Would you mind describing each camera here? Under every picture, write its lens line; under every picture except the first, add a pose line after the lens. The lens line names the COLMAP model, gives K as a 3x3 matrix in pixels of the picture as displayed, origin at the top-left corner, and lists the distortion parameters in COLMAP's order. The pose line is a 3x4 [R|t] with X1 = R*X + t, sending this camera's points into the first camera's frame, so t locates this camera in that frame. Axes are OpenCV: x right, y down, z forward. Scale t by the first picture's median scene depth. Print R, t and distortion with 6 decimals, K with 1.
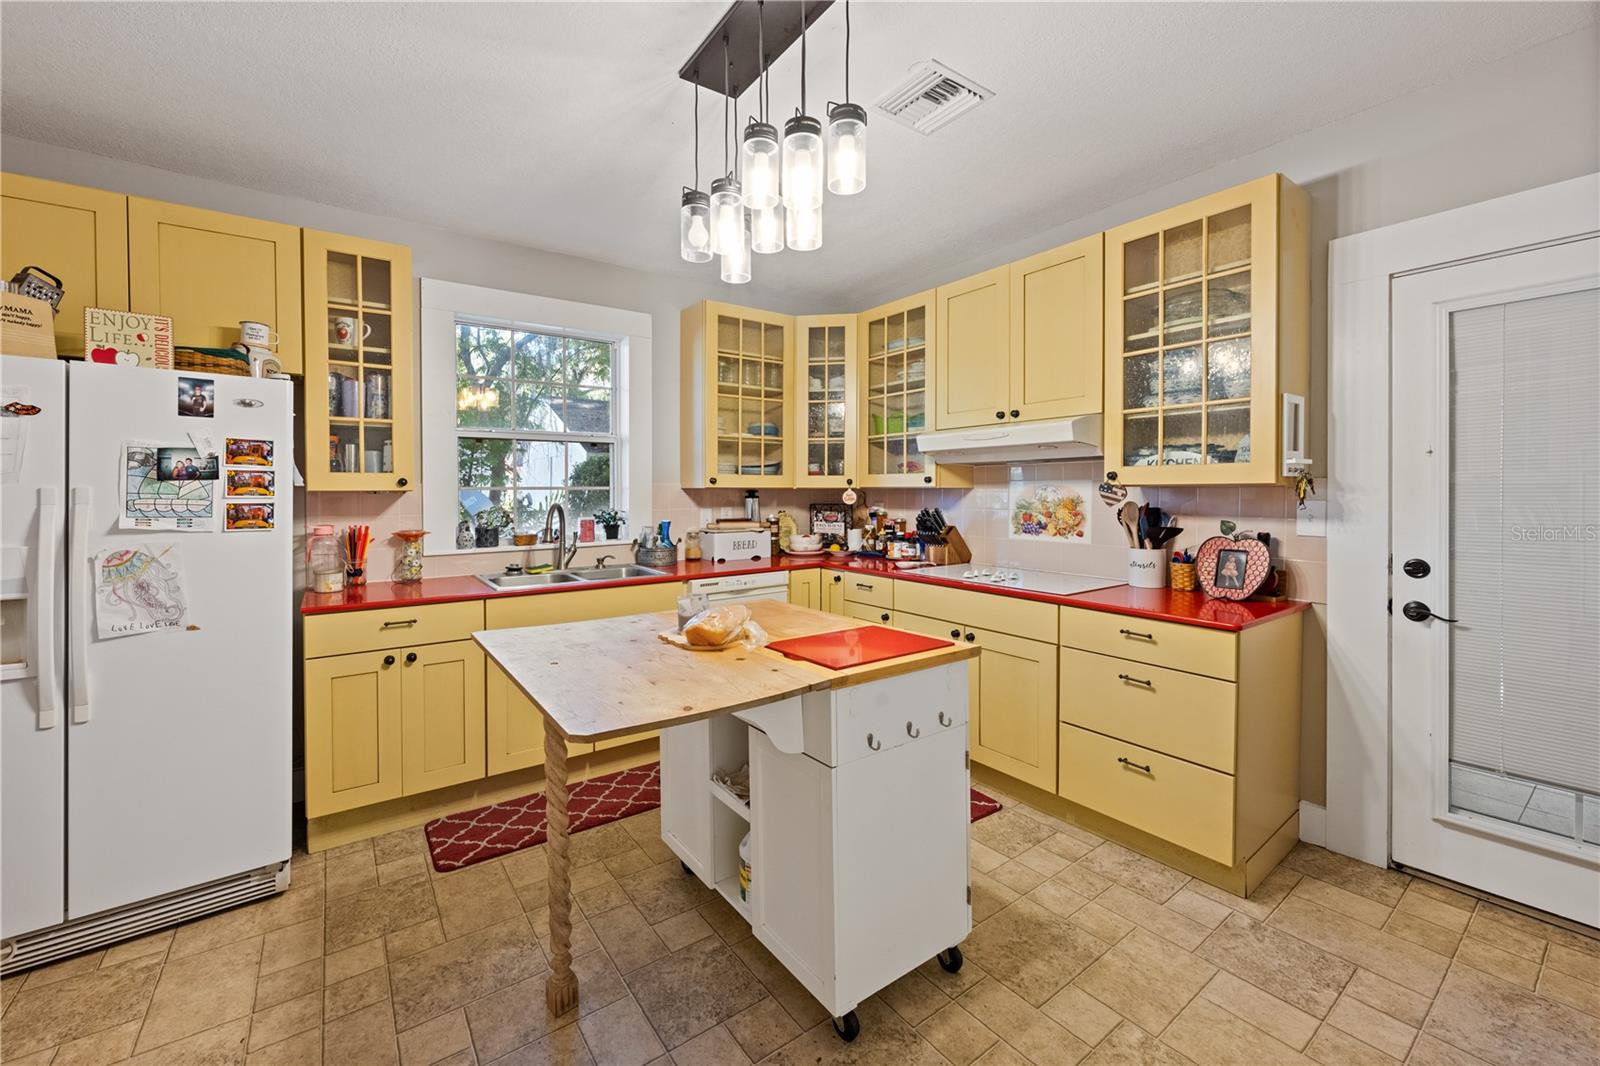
lens RADIAL K [[644.5, 0, 797.6], [0, 644.5, 500.7], [0, 0, 1]] dist [0.000469, -0.000035]
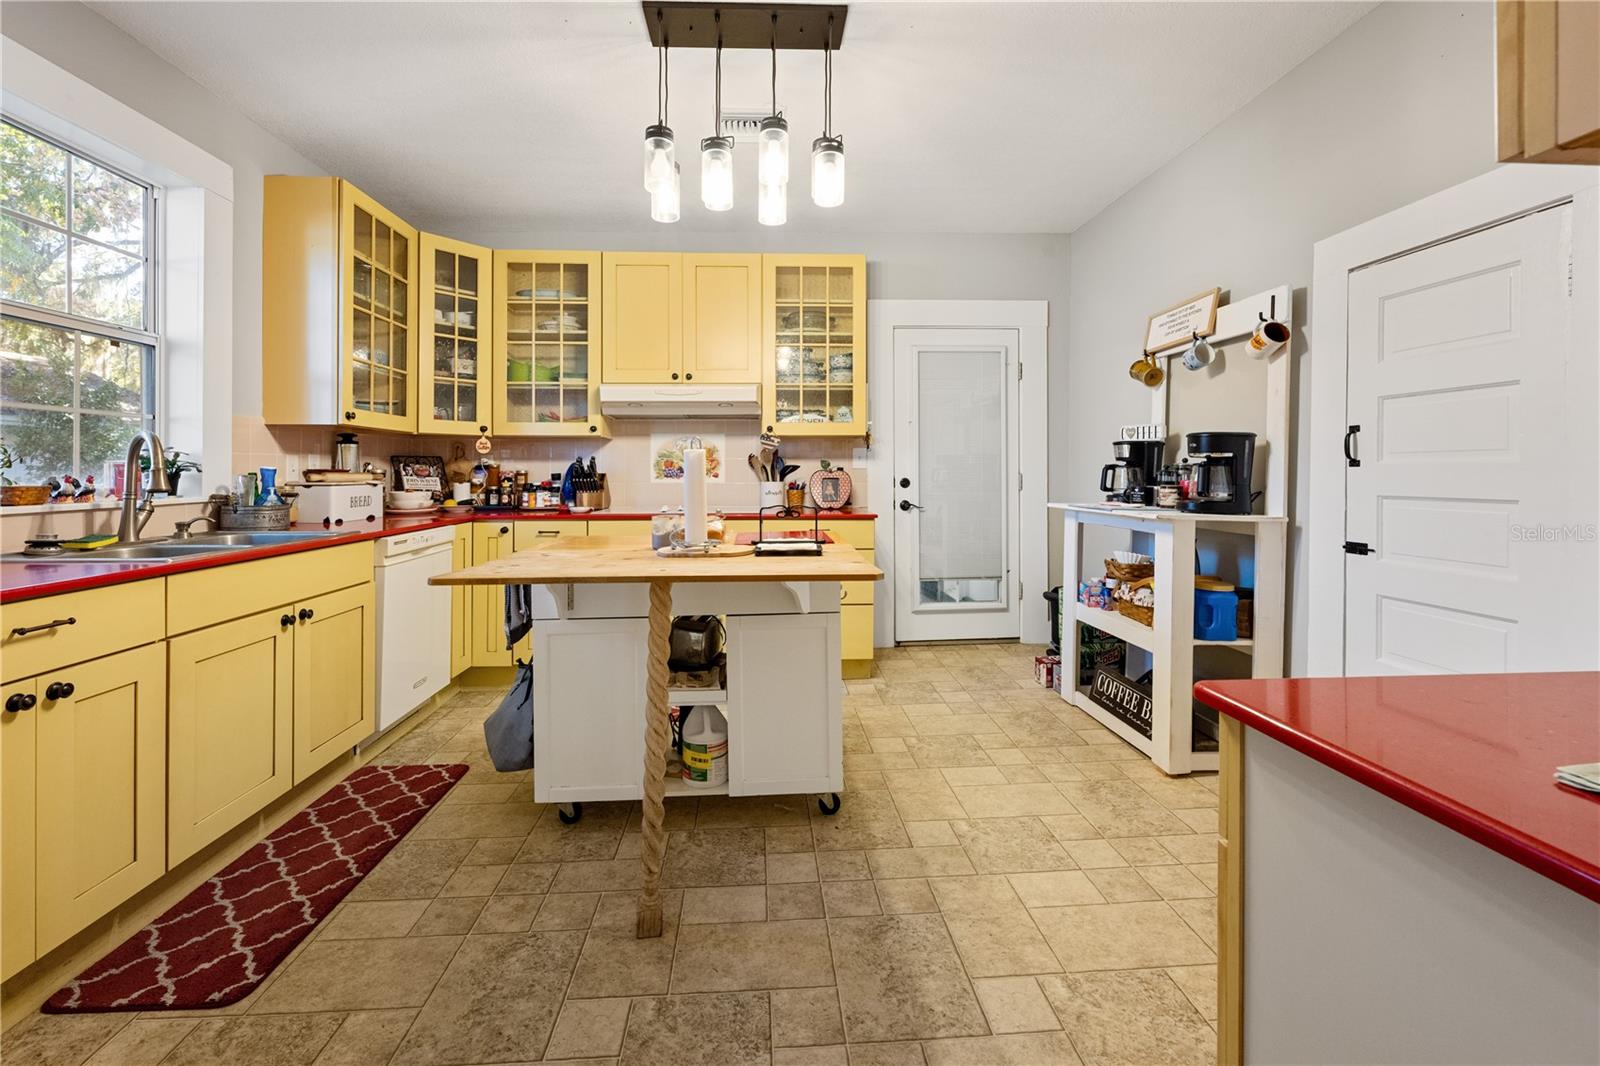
lens RADIAL K [[658.2, 0, 782.5], [0, 658.2, 476.2], [0, 0, 1]] dist [0.001692, 0.000644]
pose [[0.550810, -0.002756, 0.834626, -0.533627], [0.013898, 0.999886, -0.005870, 0.056266], [-0.834515, 0.014833, 0.550786, 0.140158]]
